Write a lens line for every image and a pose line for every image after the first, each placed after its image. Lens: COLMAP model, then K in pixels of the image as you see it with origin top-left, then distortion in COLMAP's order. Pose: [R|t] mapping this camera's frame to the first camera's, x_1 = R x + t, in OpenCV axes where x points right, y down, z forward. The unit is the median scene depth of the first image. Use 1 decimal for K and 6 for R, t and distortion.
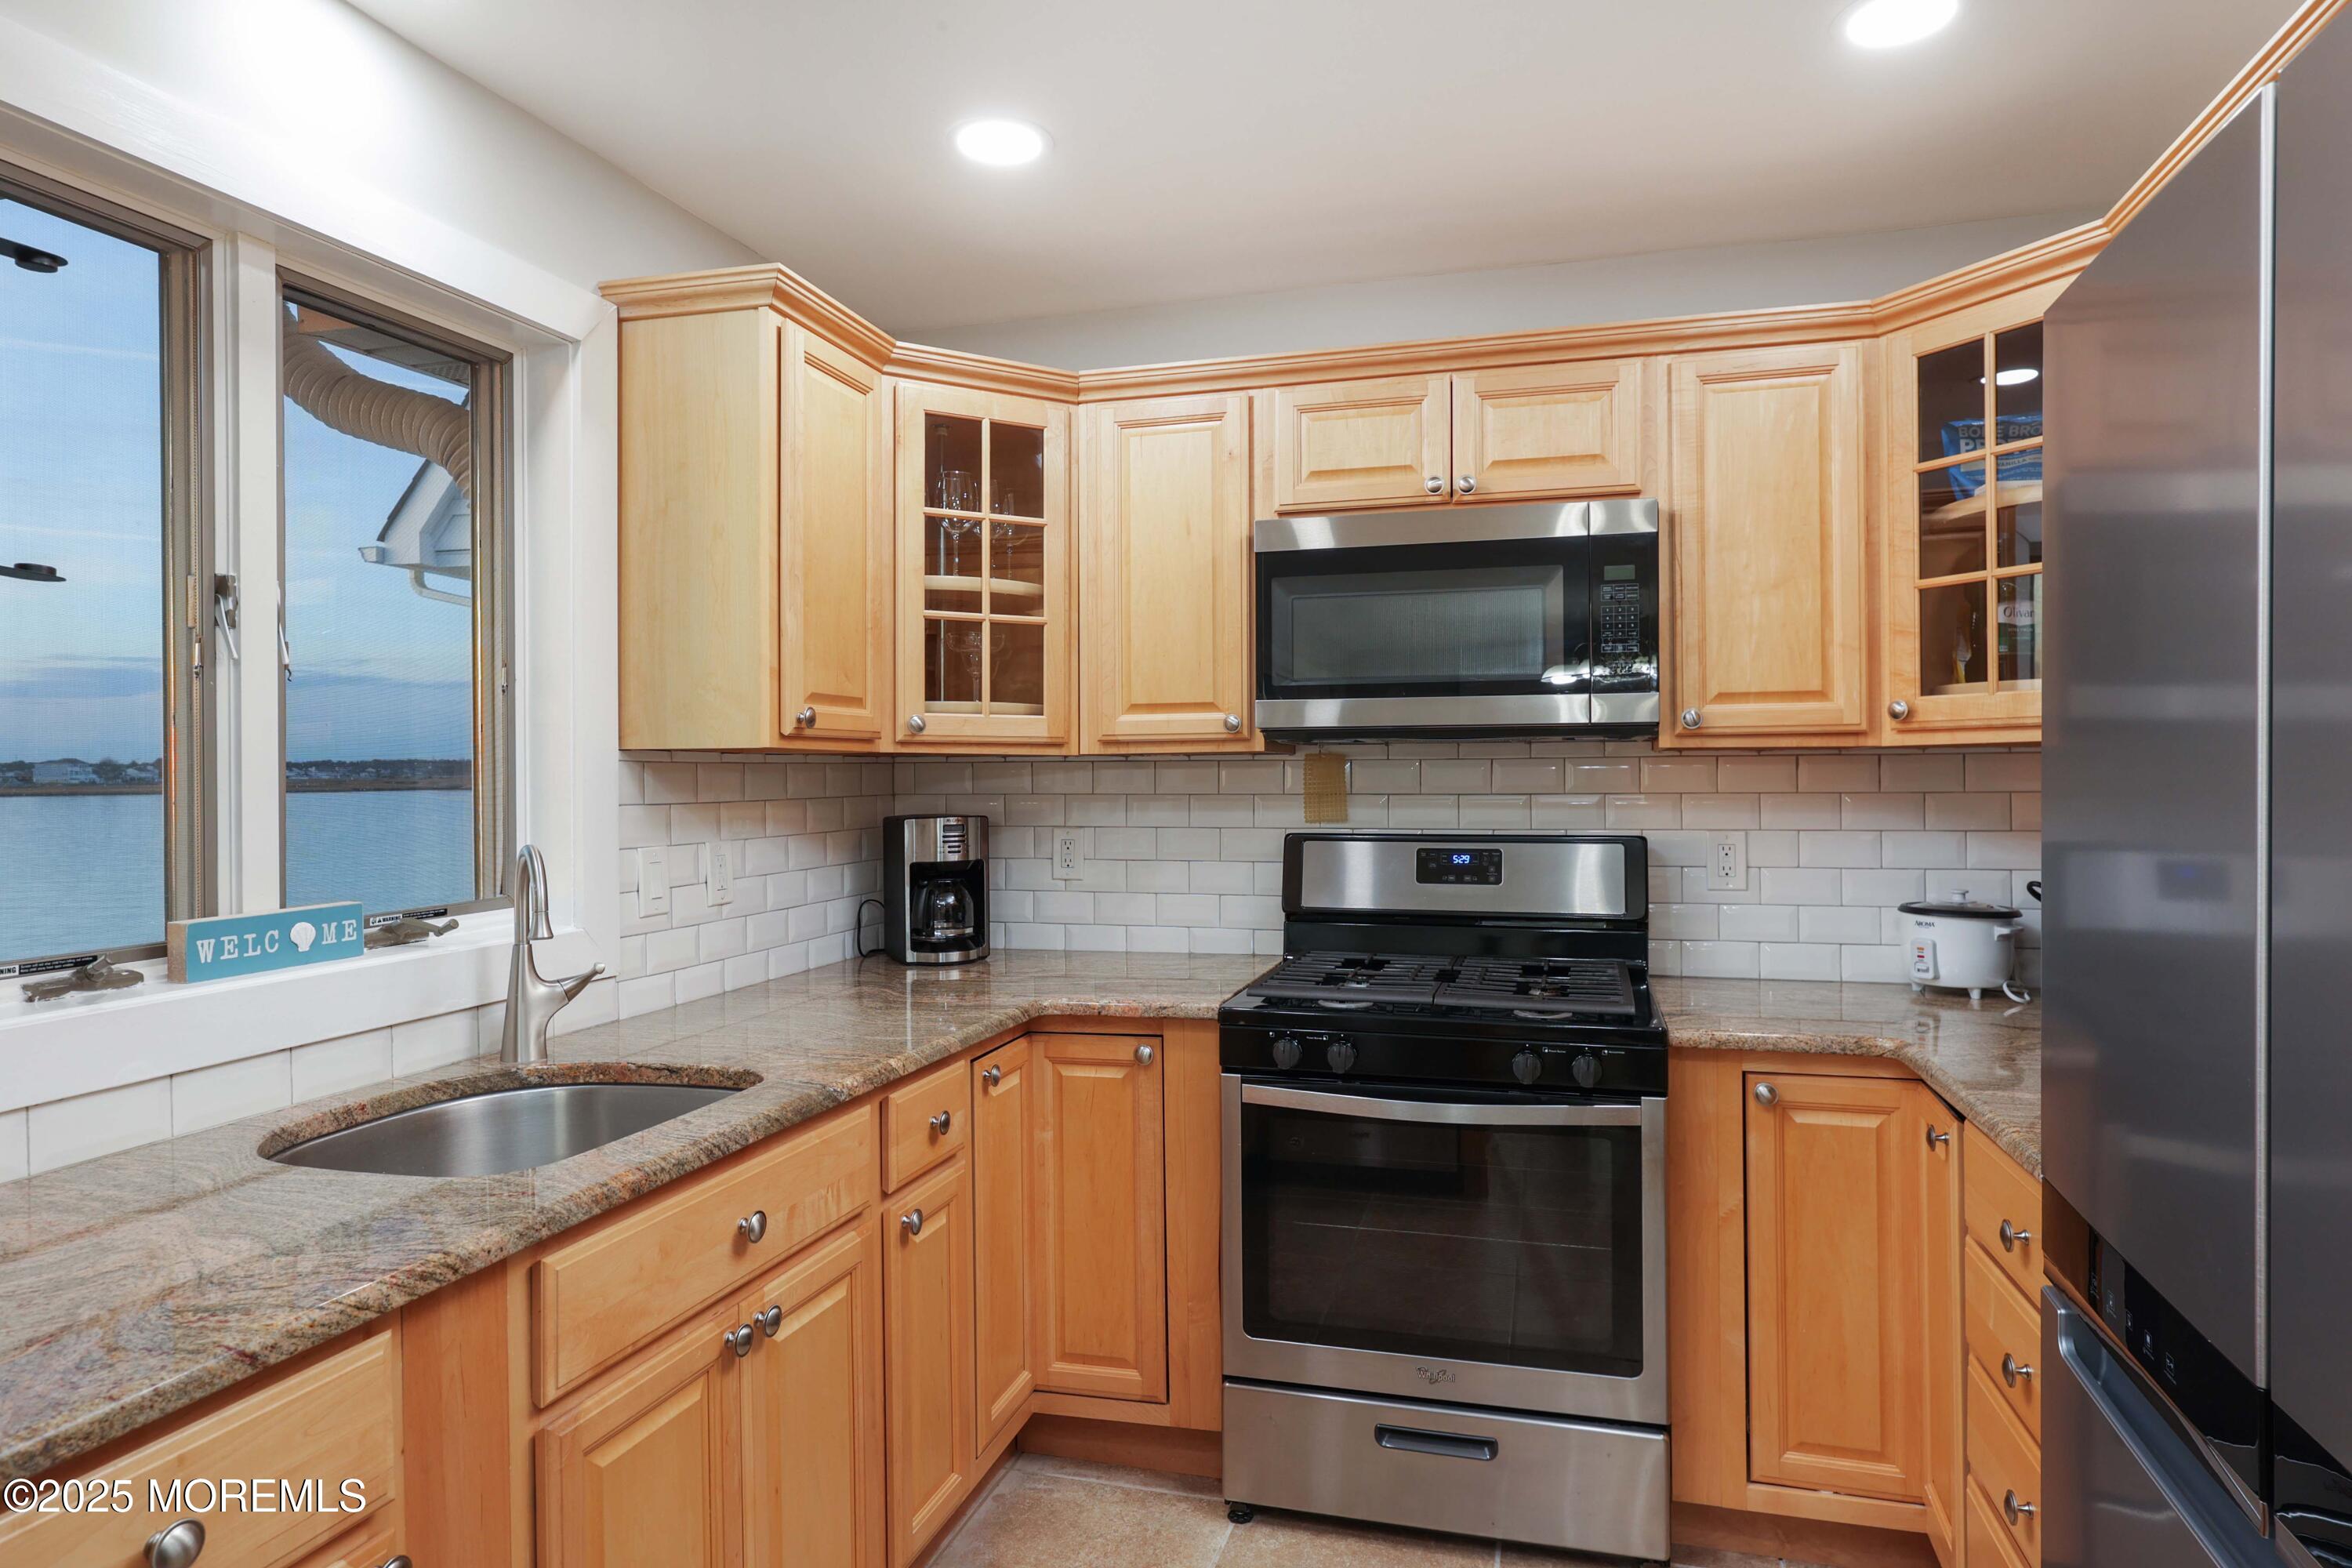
lens RADIAL K [[1304.4, 0, 1201.4], [0, 1304.4, 764.6], [0, 0, 1]] dist [0.000592, -0.003027]
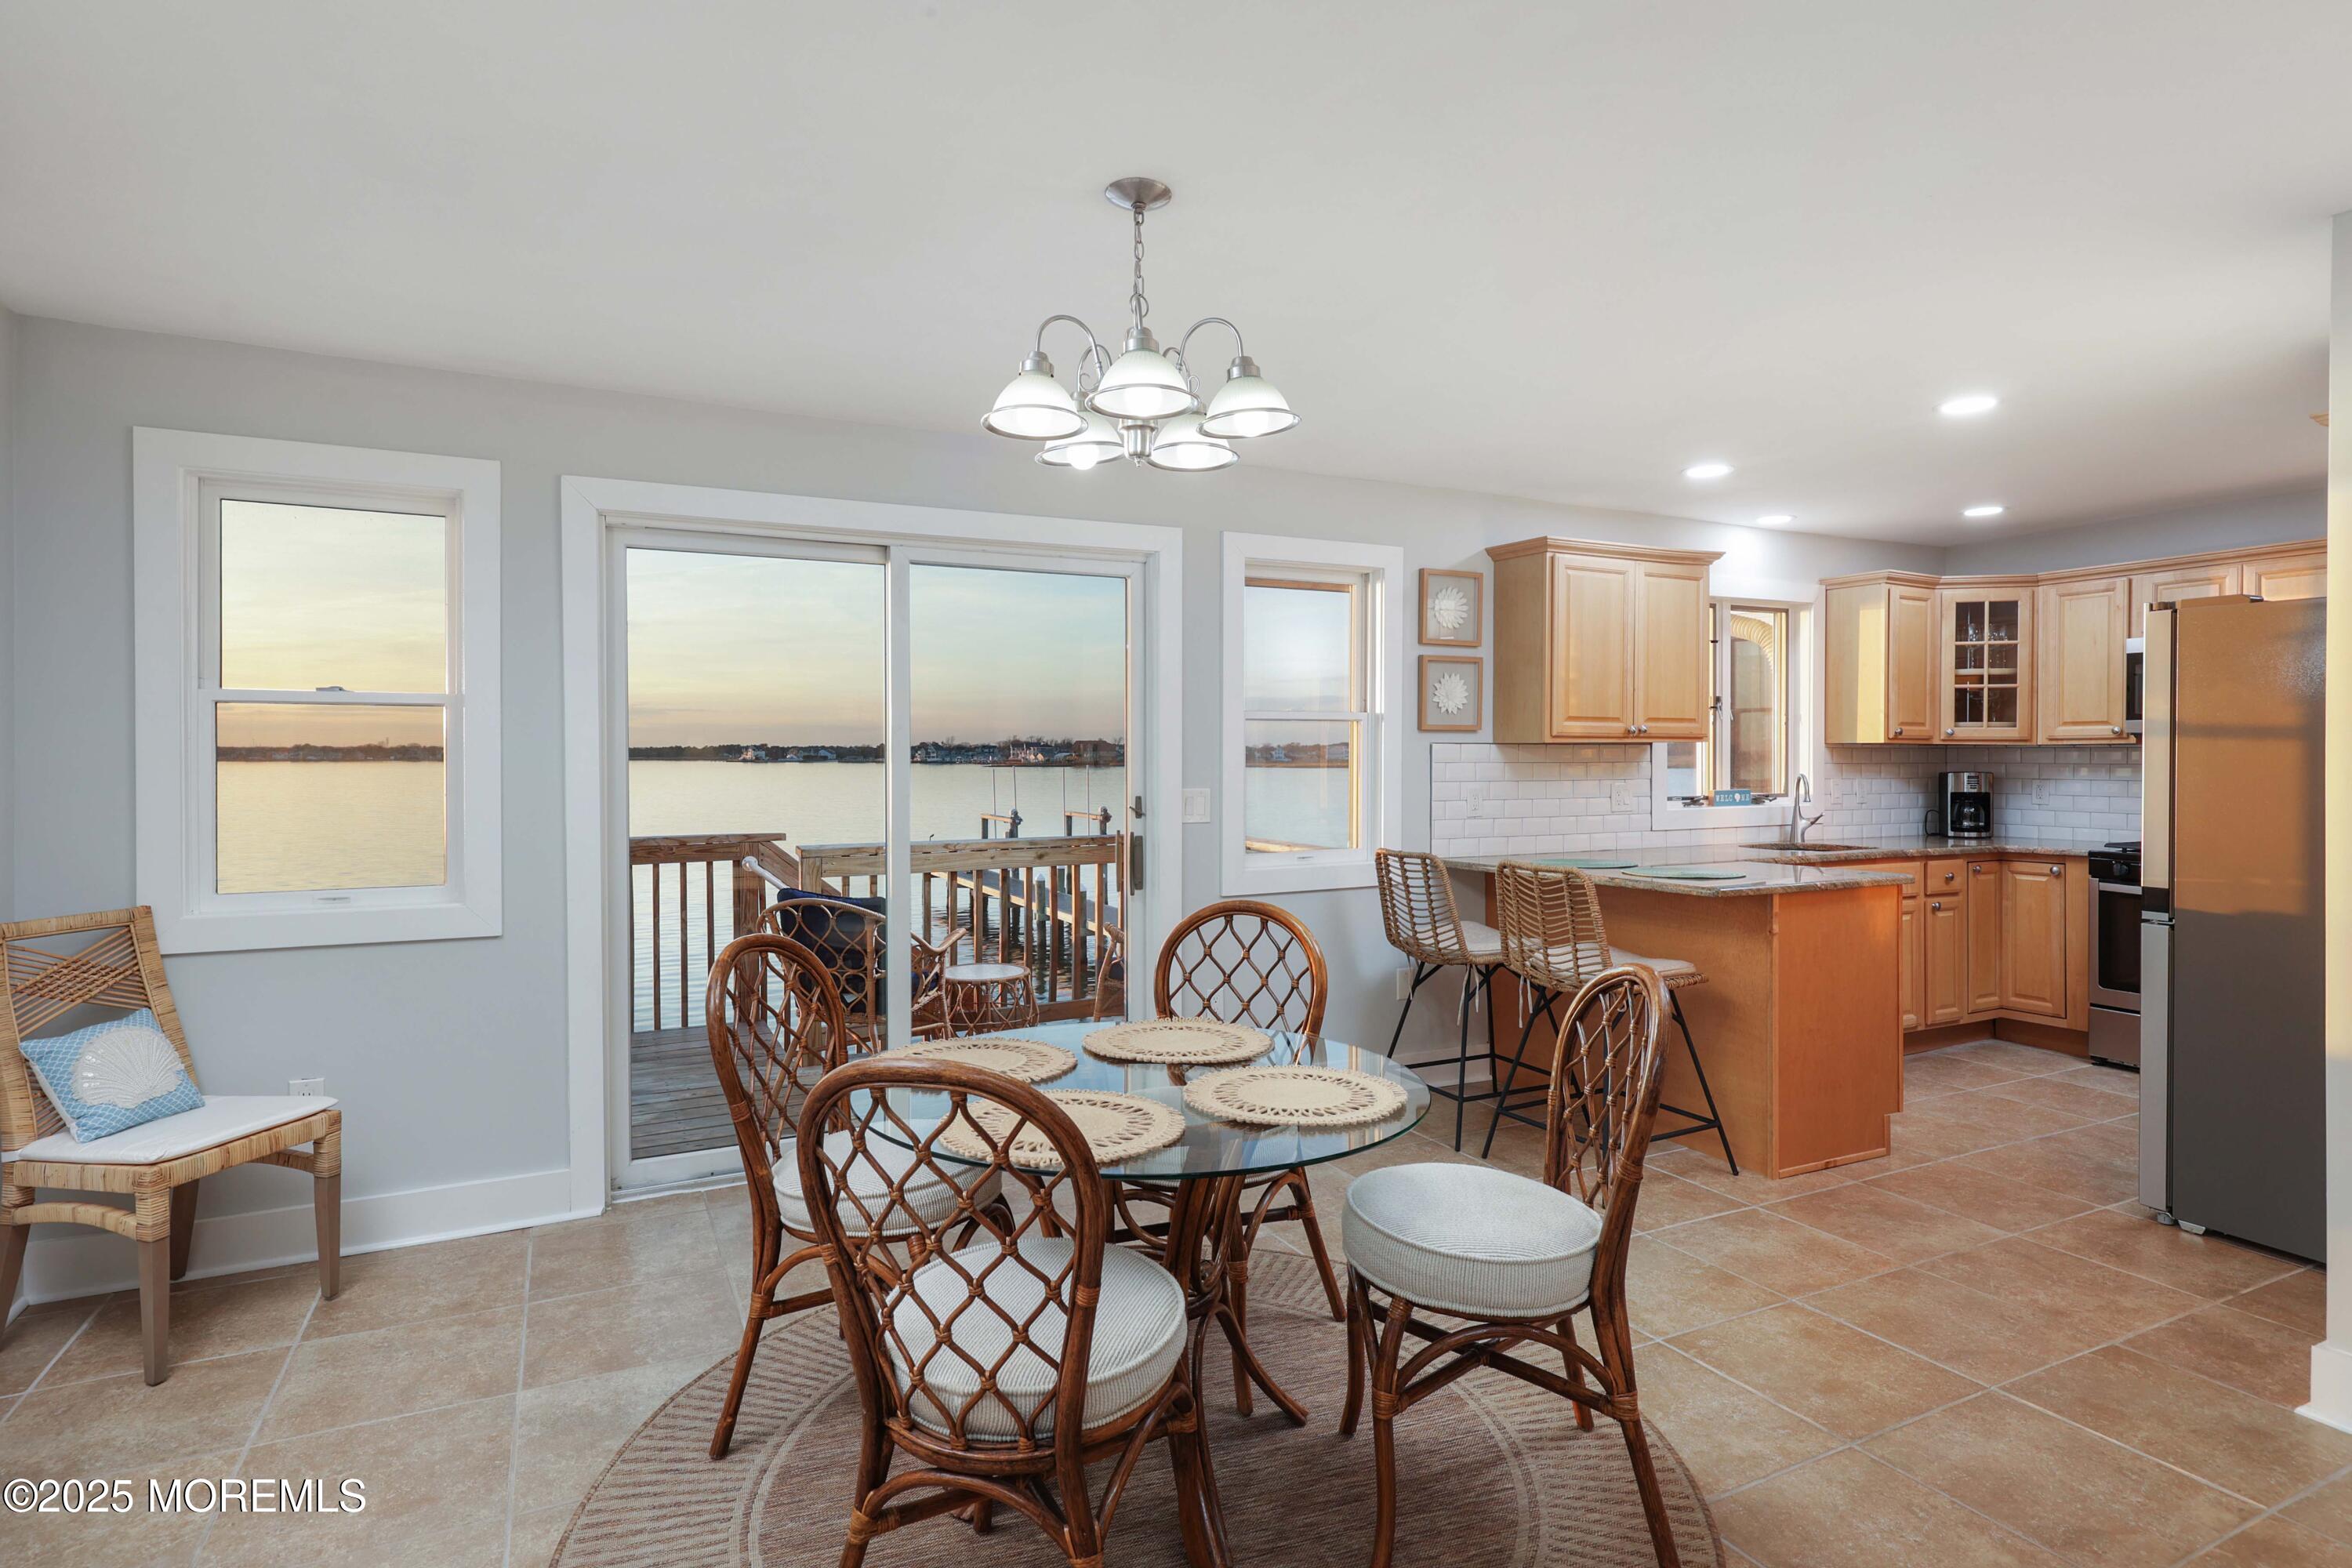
lens RADIAL K [[1186.3, 0, 1186.1], [0, 1186.3, 765.2], [0, 0, 1]] dist [-0.003227, -0.001416]
pose [[0.664286, 0.012759, -0.747370, 0.516525], [-0.002051, 0.999882, 0.015247, -0.000535], [0.747476, -0.008596, 0.664233, -1.627212]]
